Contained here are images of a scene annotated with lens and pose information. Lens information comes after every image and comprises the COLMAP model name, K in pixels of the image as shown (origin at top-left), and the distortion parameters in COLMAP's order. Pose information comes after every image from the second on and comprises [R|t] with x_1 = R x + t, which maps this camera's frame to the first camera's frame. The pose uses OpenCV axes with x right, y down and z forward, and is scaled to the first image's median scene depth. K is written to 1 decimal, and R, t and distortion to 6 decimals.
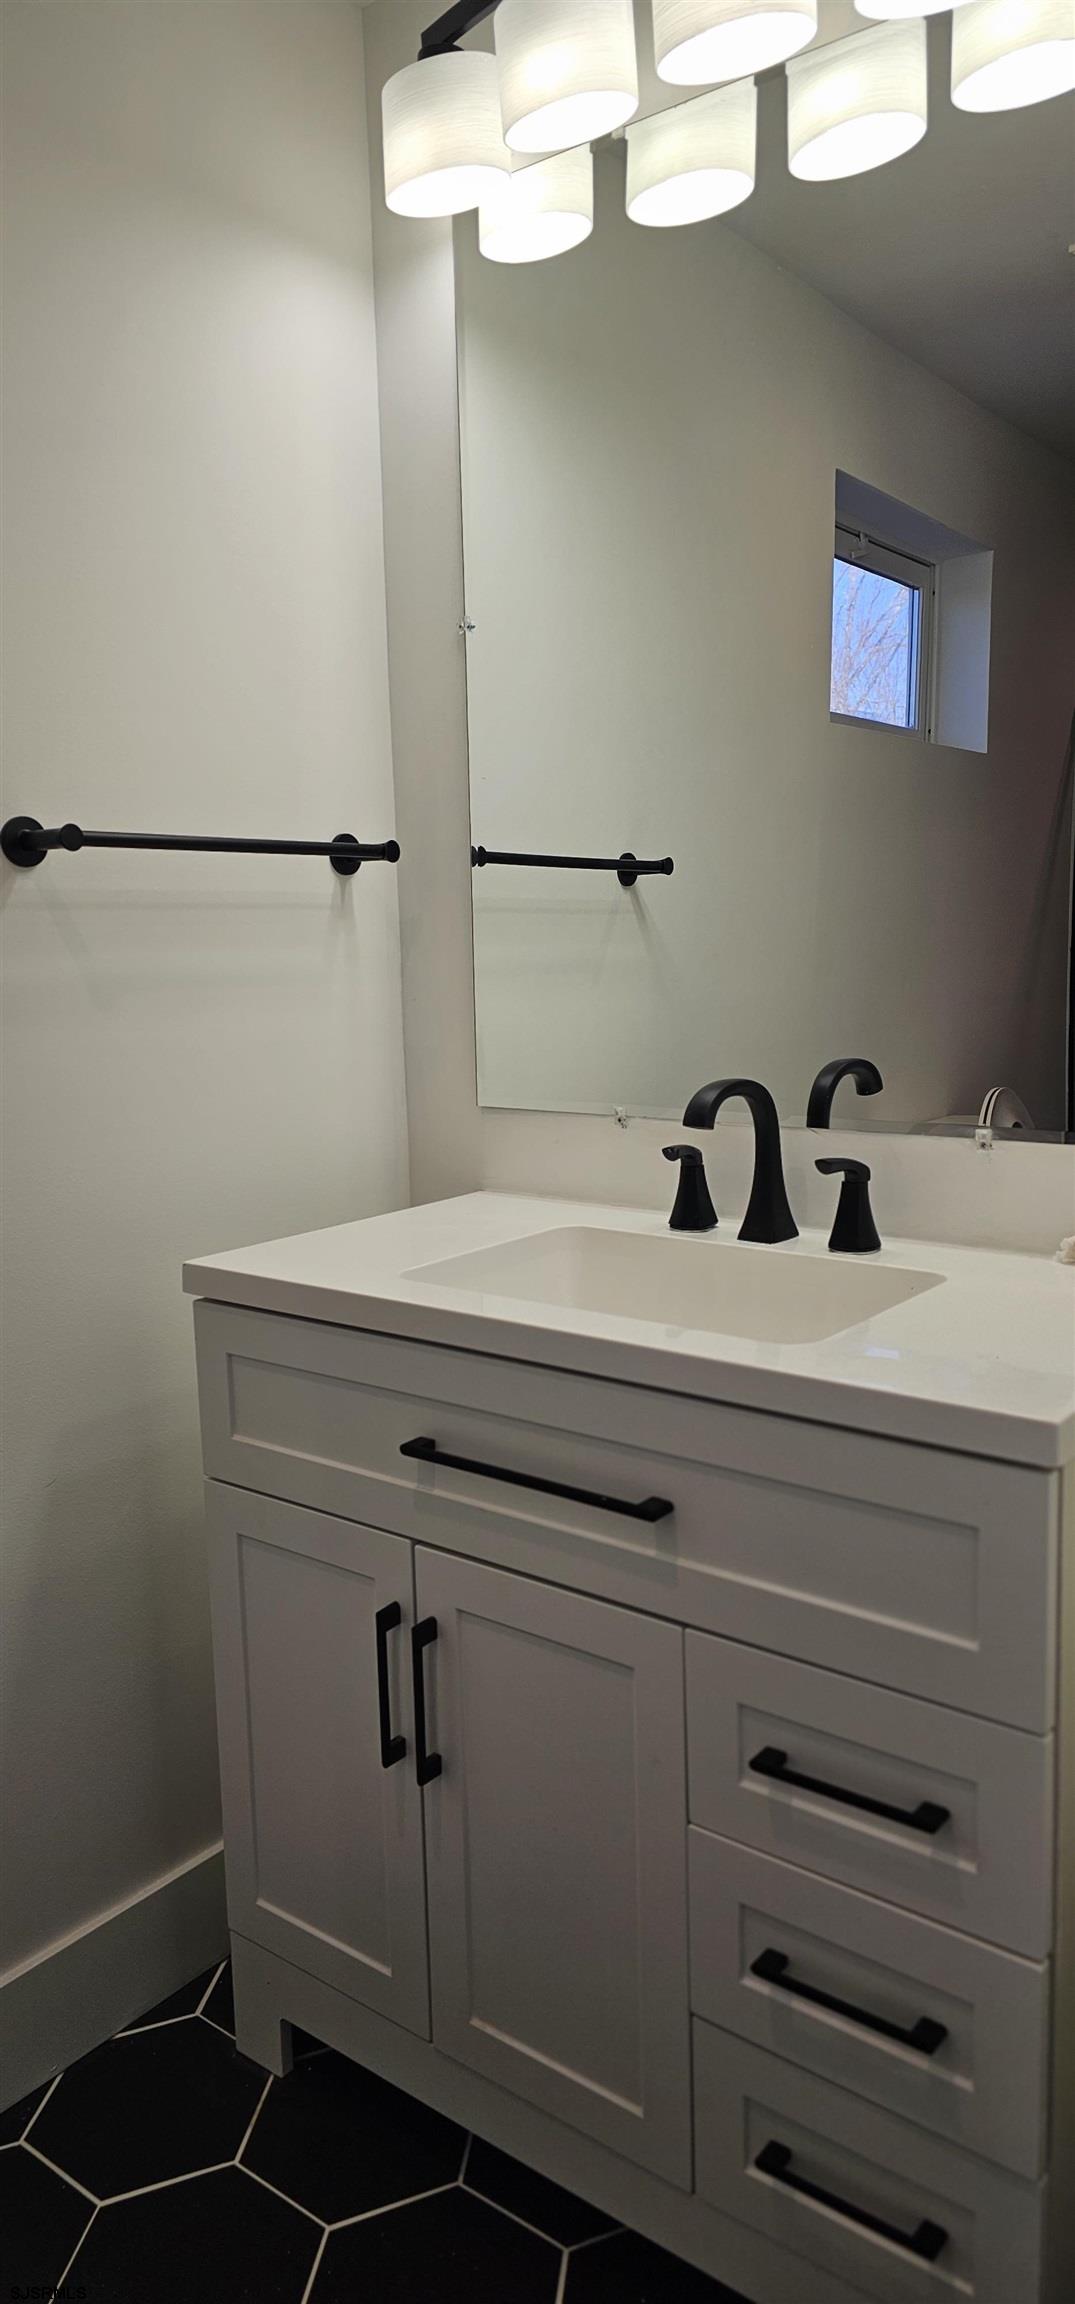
lens RADIAL K [[1489.2, 0, 692.7], [0, 1489.2, 1151.4], [0, 0, 1]] dist [0.030916, 0.002139]
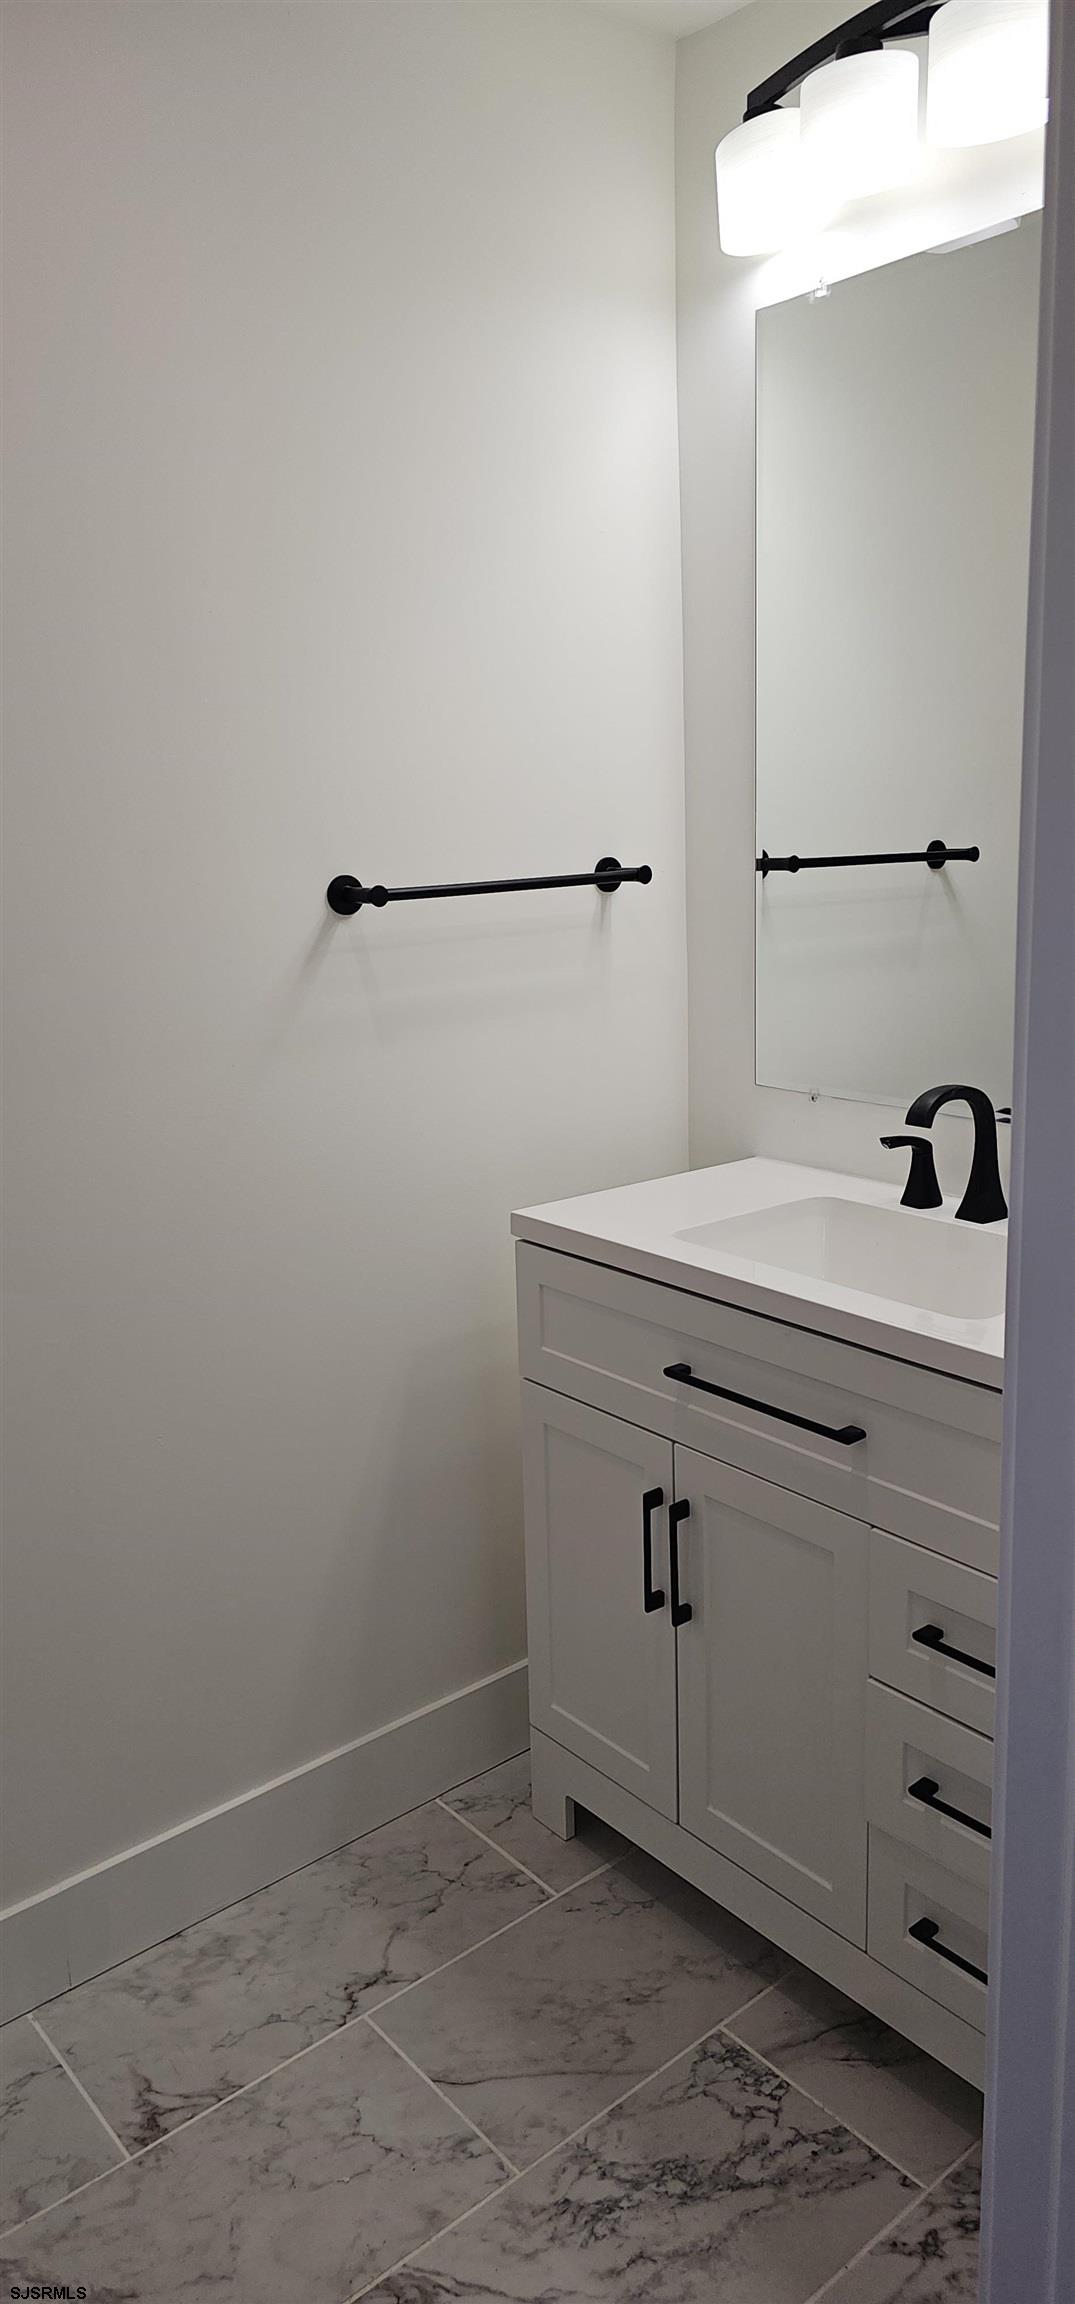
lens RADIAL K [[1527.6, 0, 537.5], [0, 1527.6, 1152.0], [0, 0, 1]] dist [0.059987, -0.055719]
pose [[0.950870, 0.039295, -0.307087, 0.090562], [-0.023038, 0.998143, 0.056385, -0.057286], [0.308732, -0.046540, 0.950010, -0.261174]]
